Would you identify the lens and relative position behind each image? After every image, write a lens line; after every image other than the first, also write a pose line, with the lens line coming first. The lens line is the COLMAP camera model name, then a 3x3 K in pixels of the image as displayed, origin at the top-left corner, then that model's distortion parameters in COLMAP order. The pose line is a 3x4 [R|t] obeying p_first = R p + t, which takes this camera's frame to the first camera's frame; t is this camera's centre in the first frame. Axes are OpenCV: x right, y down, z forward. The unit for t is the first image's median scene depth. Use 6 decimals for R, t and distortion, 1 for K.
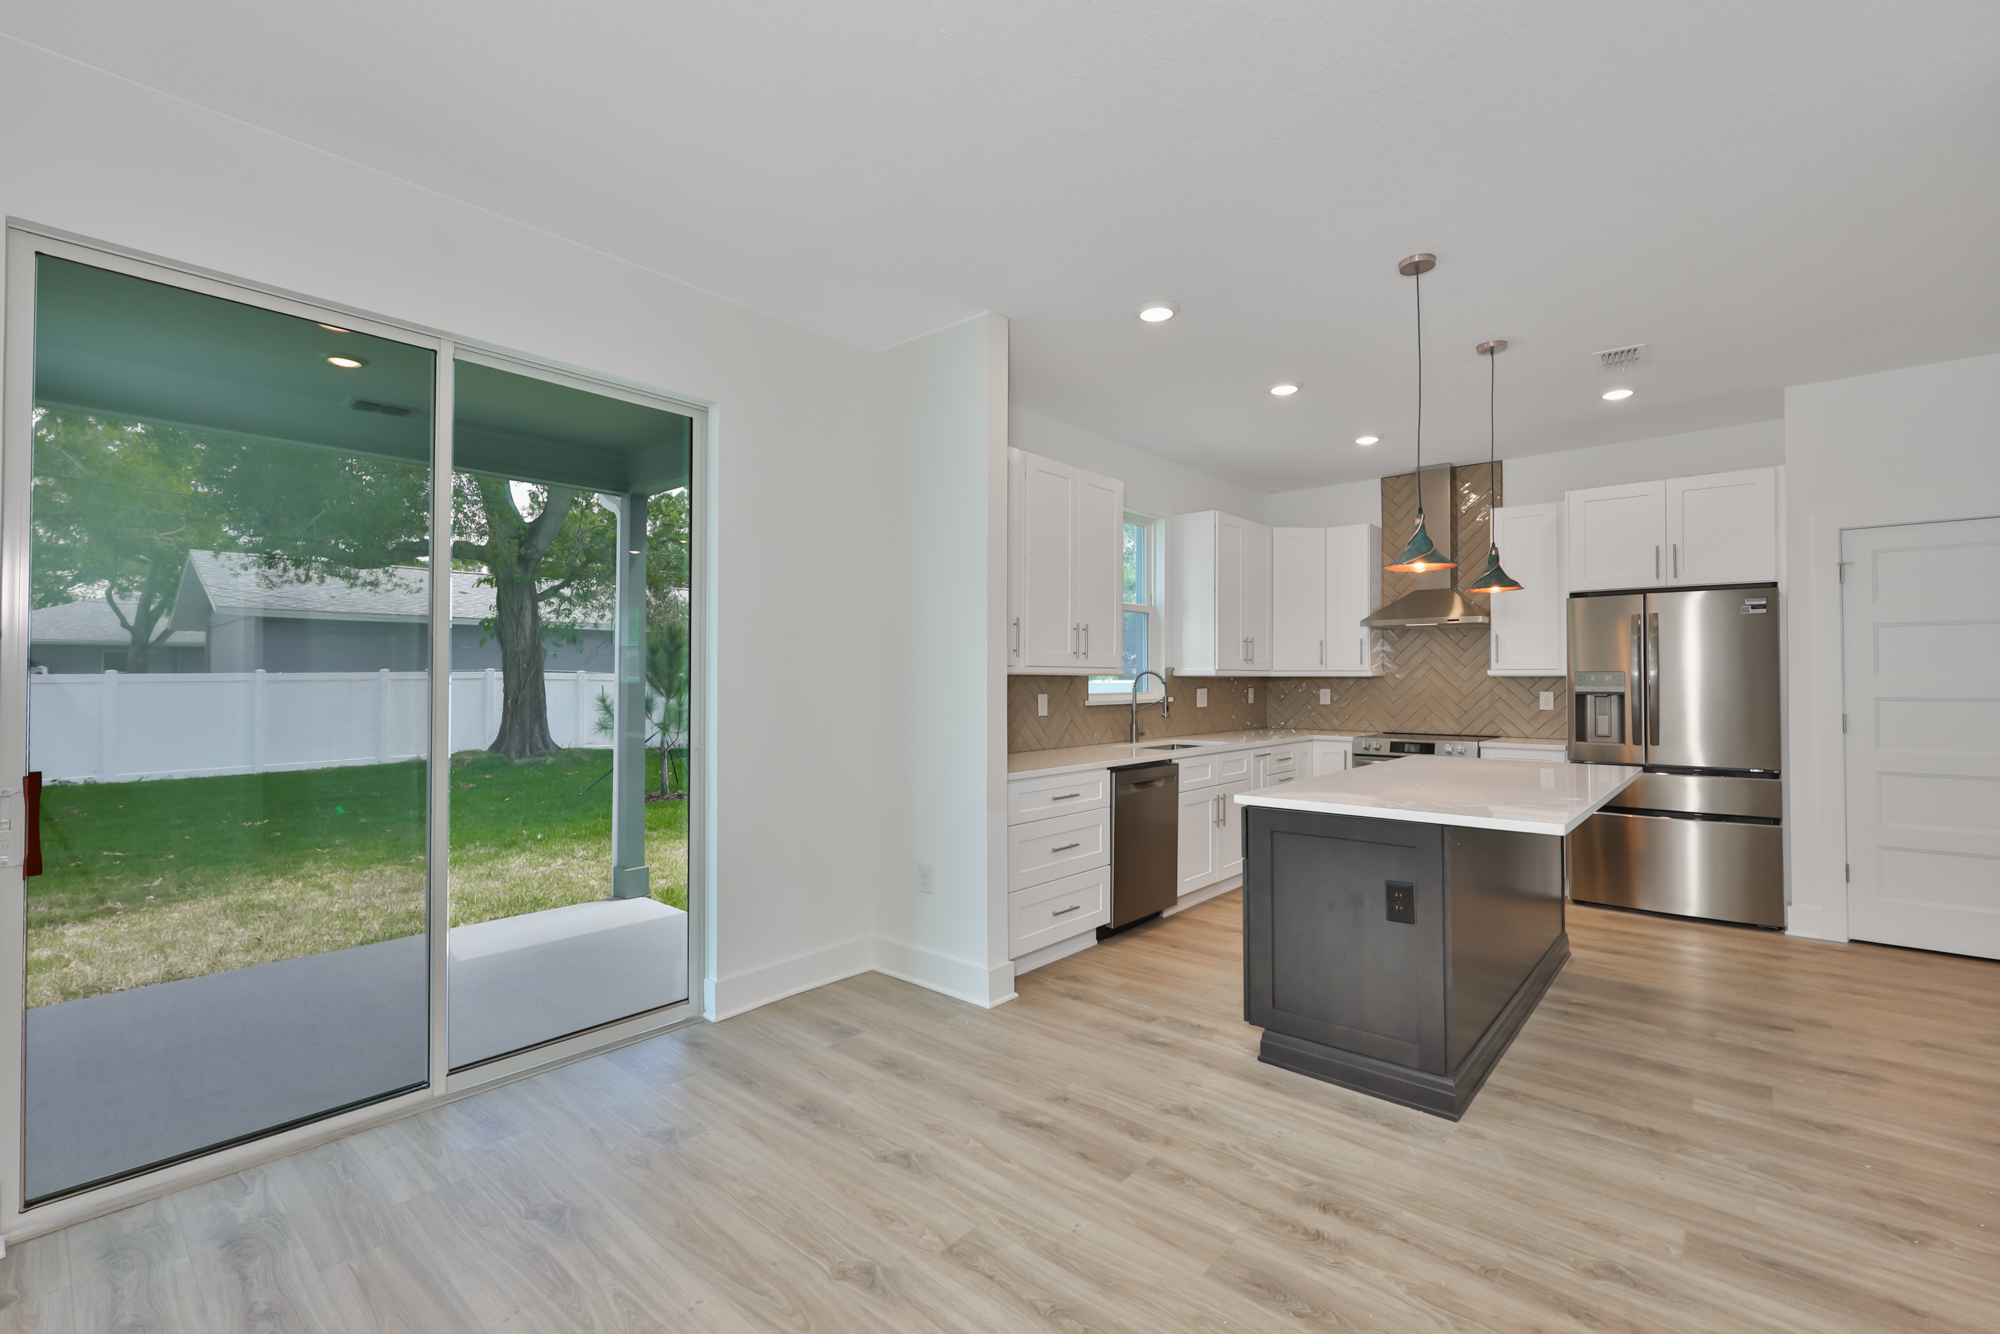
lens RADIAL K [[847.2, 0, 1012.0], [0, 847.2, 663.3], [0, 0, 1]] dist [0.006250, -0.002499]
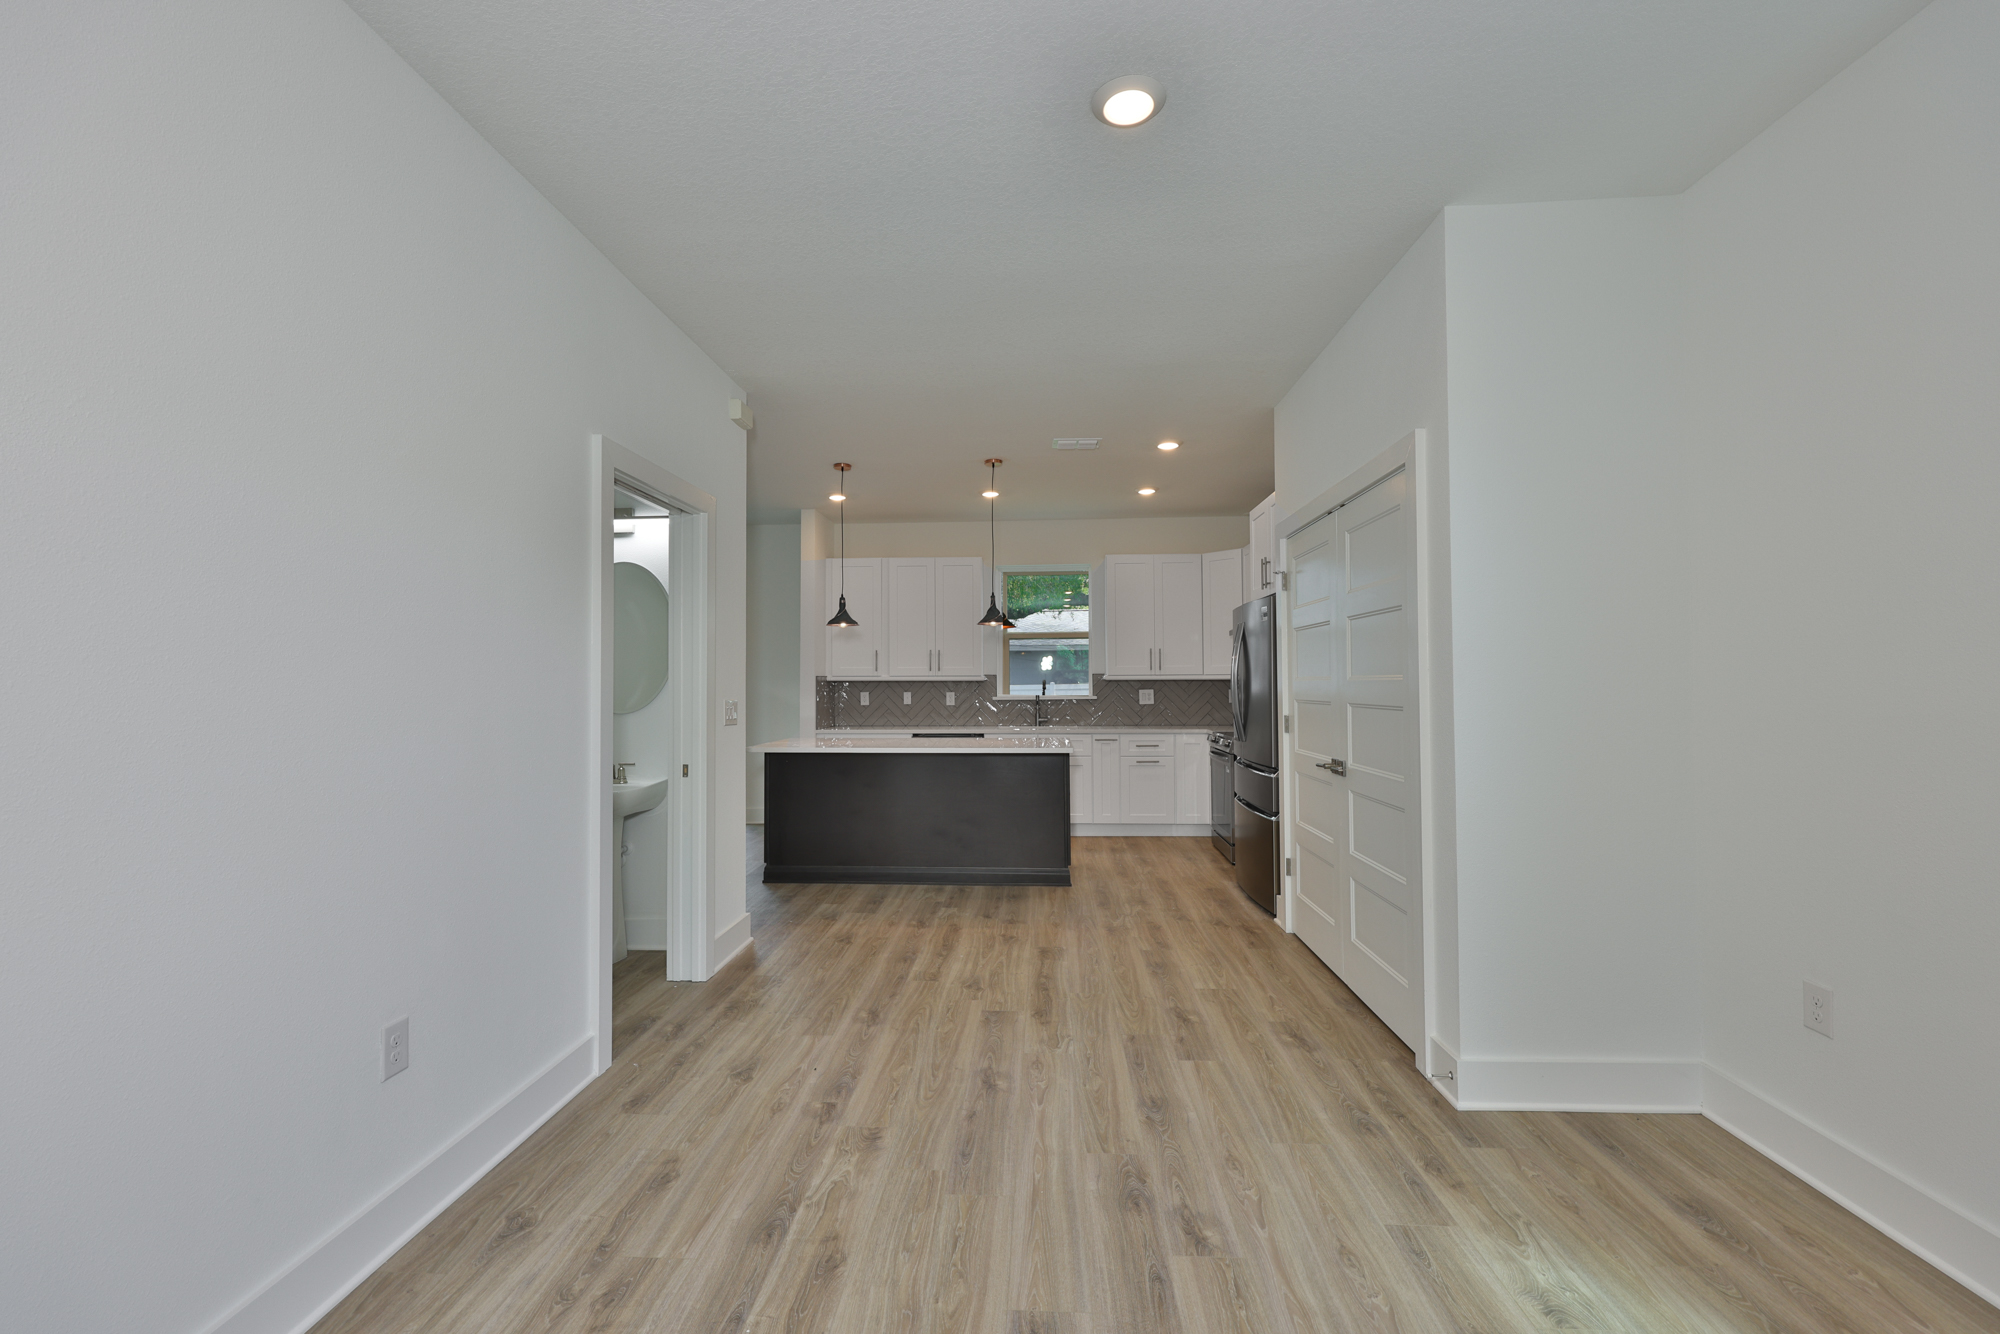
lens RADIAL K [[847.2, 0, 1041.5], [0, 847.2, 657.8], [0, 0, 1]] dist [0.006250, -0.002499]
pose [[0.643357, -0.025813, -0.765131, 1.203295], [0.017402, 0.999666, -0.019093, 0.002628], [0.765368, -0.001031, 0.643592, 0.062059]]
